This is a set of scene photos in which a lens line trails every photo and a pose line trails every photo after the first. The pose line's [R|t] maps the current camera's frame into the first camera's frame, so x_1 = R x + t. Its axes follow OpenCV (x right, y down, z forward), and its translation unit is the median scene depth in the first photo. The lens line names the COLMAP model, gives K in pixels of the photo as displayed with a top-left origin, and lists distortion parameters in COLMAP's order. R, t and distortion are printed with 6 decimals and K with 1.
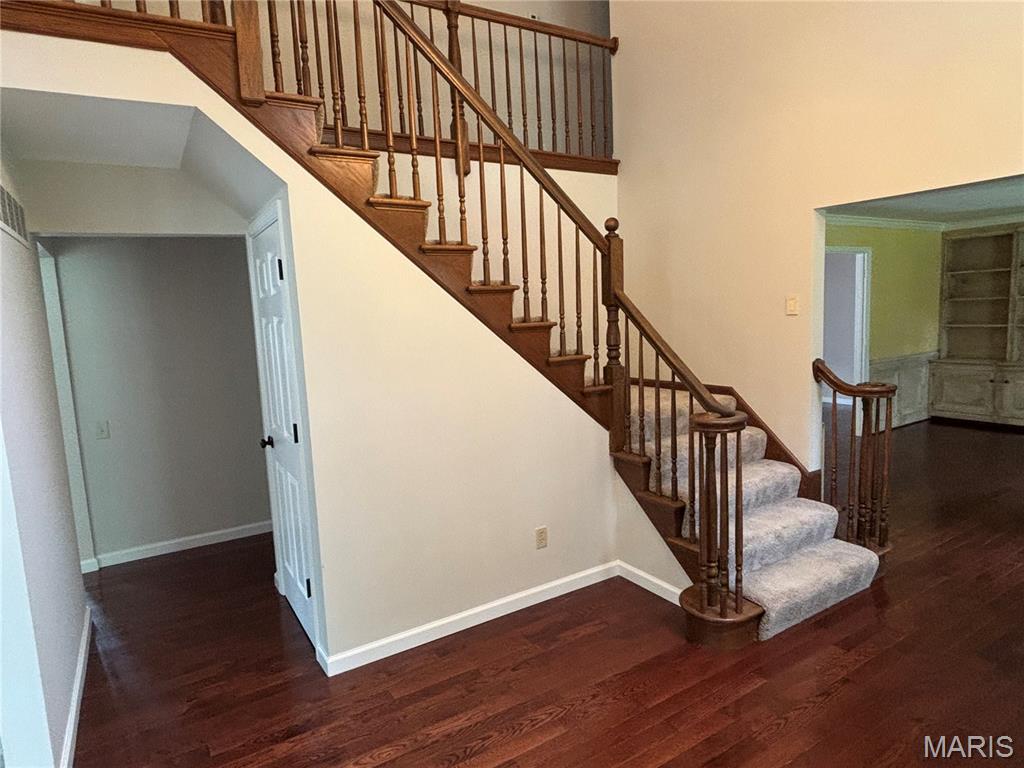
lens RADIAL K [[609.1, 0, 516.1], [0, 609.1, 390.7], [0, 0, 1]] dist [-0.001712, 0.000915]
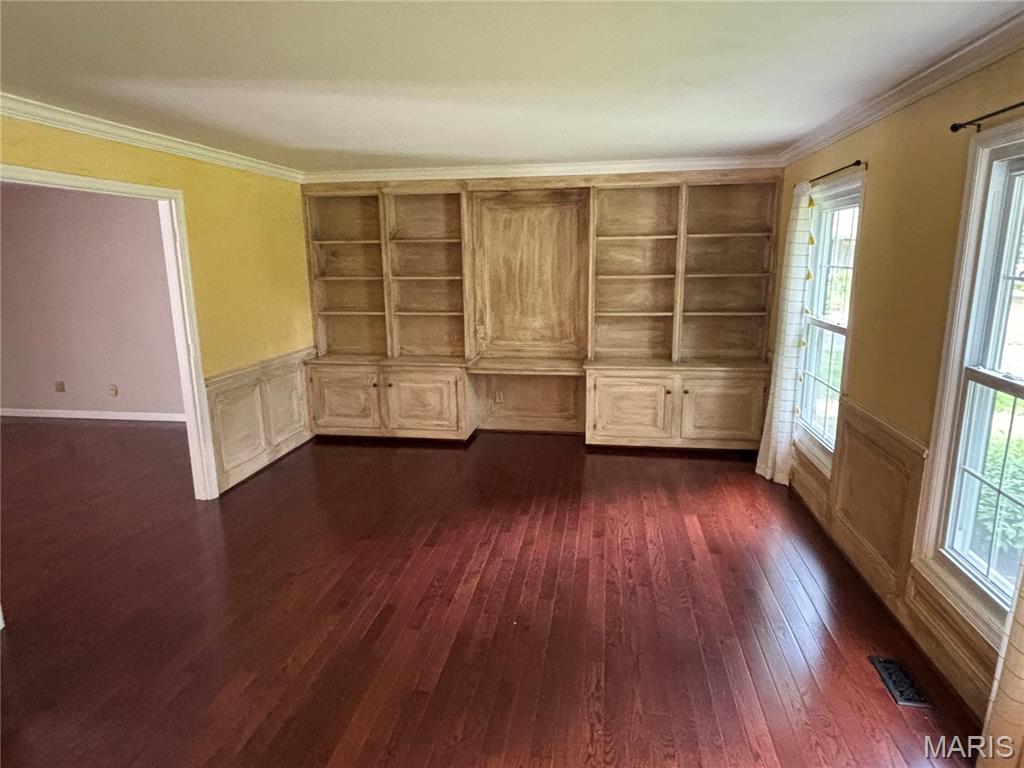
lens RADIAL K [[609.1, 0, 516.3], [0, 609.1, 384.1], [0, 0, 1]] dist [-0.001712, 0.000915]
pose [[0.659732, -0.116596, 0.742401, 0.313767], [0.076002, 0.993178, 0.088442, -0.071255], [-0.747648, -0.001924, 0.664093, 0.337810]]
